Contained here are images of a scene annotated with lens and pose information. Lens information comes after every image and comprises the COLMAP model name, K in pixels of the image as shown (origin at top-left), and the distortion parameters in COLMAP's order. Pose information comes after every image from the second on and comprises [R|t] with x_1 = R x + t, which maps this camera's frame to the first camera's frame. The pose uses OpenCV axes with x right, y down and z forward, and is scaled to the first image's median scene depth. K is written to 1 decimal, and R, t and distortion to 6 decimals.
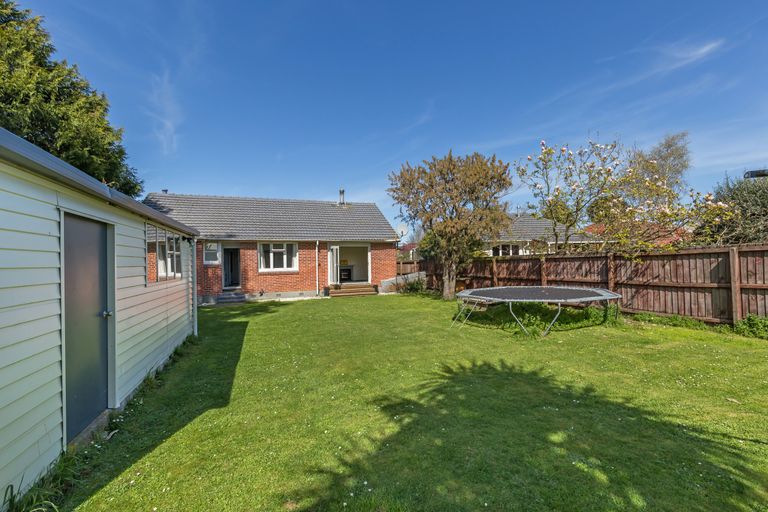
lens RADIAL K [[336.4, 0, 393.8], [0, 336.4, 258.0], [0, 0, 1]] dist [0.002567, -0.002535]
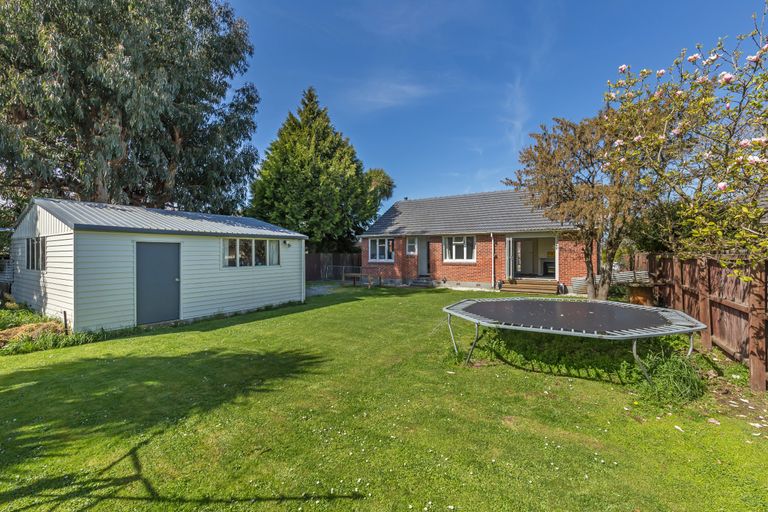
lens RADIAL K [[336.4, 0, 383.4], [0, 336.4, 254.2], [0, 0, 1]] dist [0.002567, -0.002535]
pose [[0.569924, 0.021500, -0.821416, 0.572573], [0.001850, 0.999622, 0.027447, -0.023489], [0.821695, -0.017162, 0.569669, 0.246042]]
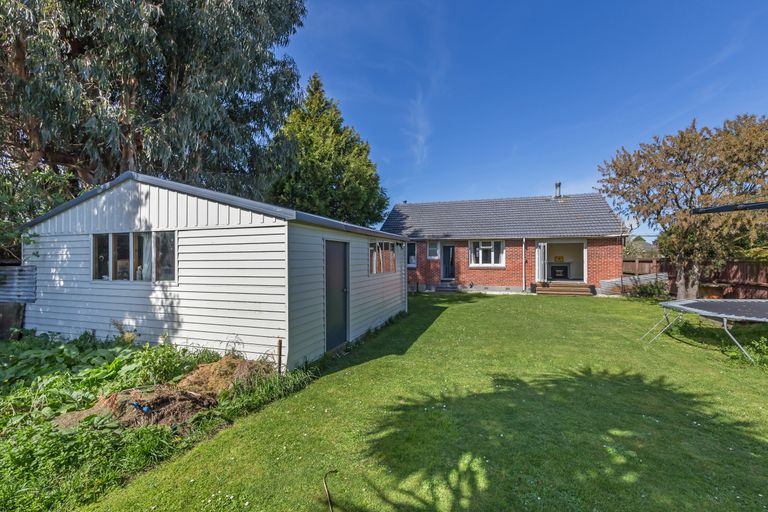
lens RADIAL K [[336.4, 0, 381.4], [0, 336.4, 255.6], [0, 0, 1]] dist [0.002567, -0.002535]
pose [[0.763433, 0.013979, -0.645736, 0.145726], [-0.005355, 0.999868, 0.015314, -0.015885], [0.645865, -0.008234, 0.763407, -0.086194]]
